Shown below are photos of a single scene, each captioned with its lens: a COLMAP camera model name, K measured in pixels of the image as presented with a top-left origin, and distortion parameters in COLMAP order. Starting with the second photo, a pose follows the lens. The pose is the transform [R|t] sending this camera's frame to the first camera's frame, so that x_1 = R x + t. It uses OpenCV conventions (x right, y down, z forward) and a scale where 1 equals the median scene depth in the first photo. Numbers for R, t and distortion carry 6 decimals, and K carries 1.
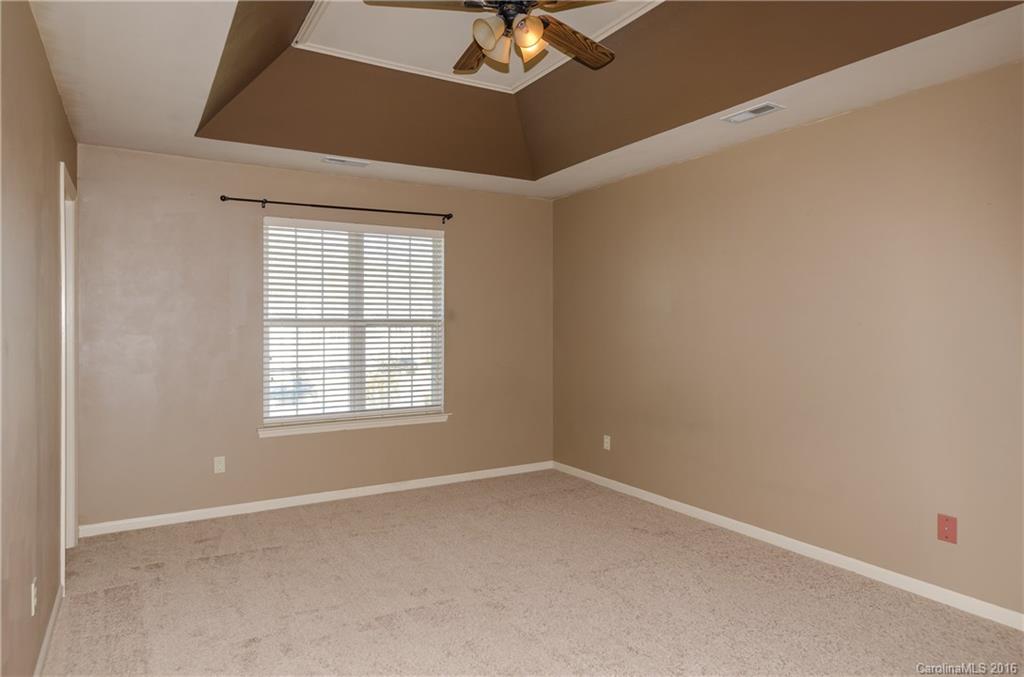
lens RADIAL K [[636.4, 0, 512.0], [0, 636.4, 338.5], [0, 0, 1]] dist [0.019609, 0.000390]
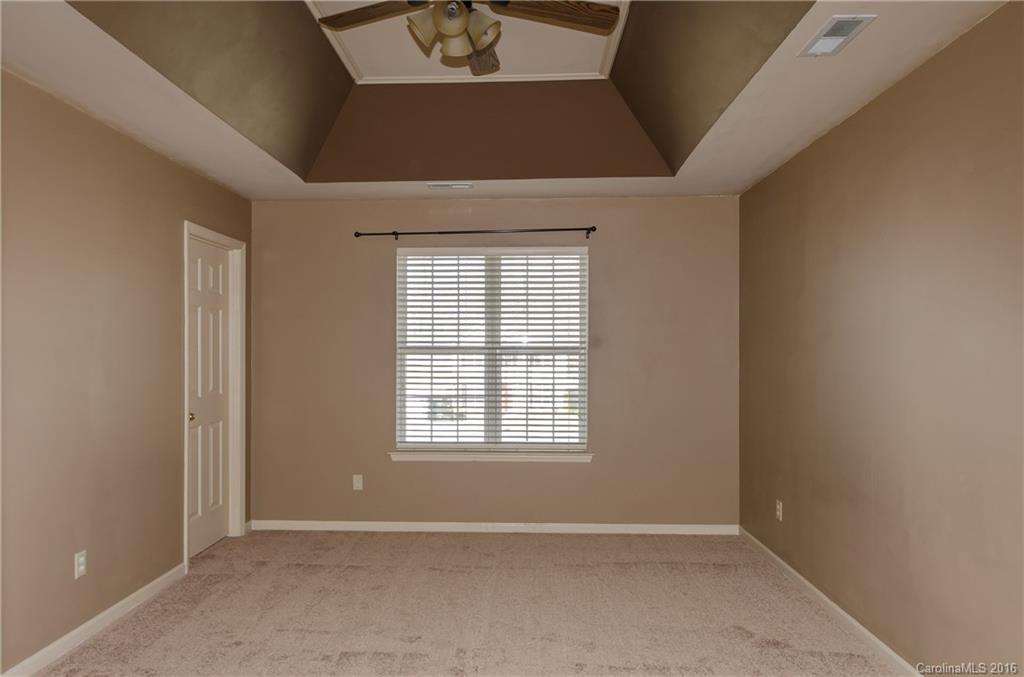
lens RADIAL K [[683.3, 0, 510.4], [0, 683.3, 359.4], [0, 0, 1]] dist [0.001035, -0.000488]
pose [[0.836086, 0.007730, -0.548543, 0.343540], [-0.014362, 0.999866, -0.007801, -0.003563], [0.548410, 0.014400, 0.836086, 0.157681]]
